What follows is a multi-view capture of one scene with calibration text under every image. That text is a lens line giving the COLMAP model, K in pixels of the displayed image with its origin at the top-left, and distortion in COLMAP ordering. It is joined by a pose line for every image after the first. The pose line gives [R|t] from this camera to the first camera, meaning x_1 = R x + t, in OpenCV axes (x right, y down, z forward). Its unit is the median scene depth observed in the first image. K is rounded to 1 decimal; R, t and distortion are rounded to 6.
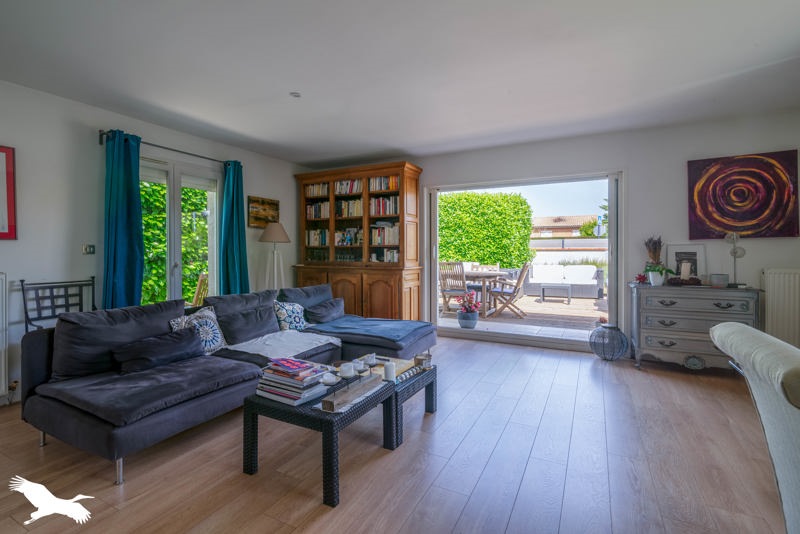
lens RADIAL K [[366.8, 0, 390.4], [0, 366.8, 249.0], [0, 0, 1]] dist [0.000636, -0.000075]
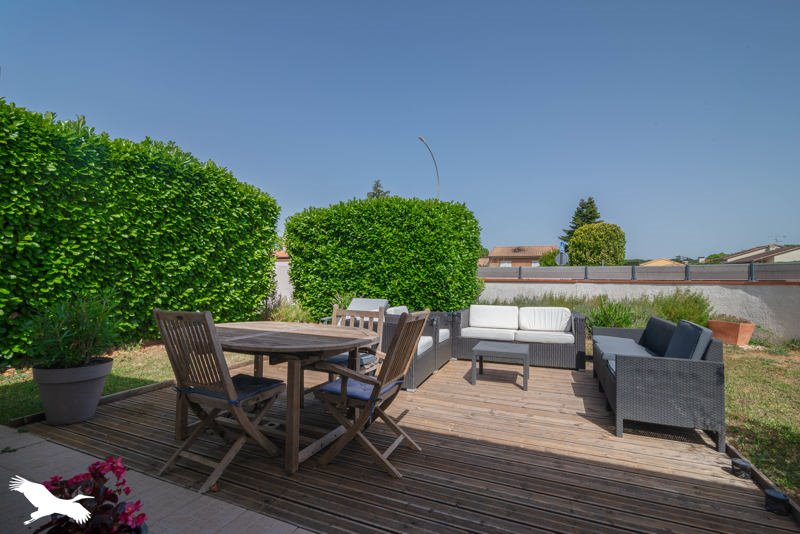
lens RADIAL K [[366.8, 0, 403.4], [0, 366.8, 264.9], [0, 0, 1]] dist [0.000636, -0.000075]
pose [[0.992157, 0.019360, 0.123486, 0.152352], [-0.014791, 0.999175, -0.037814, 0.001475], [-0.124116, 0.035691, 0.991626, 0.307190]]
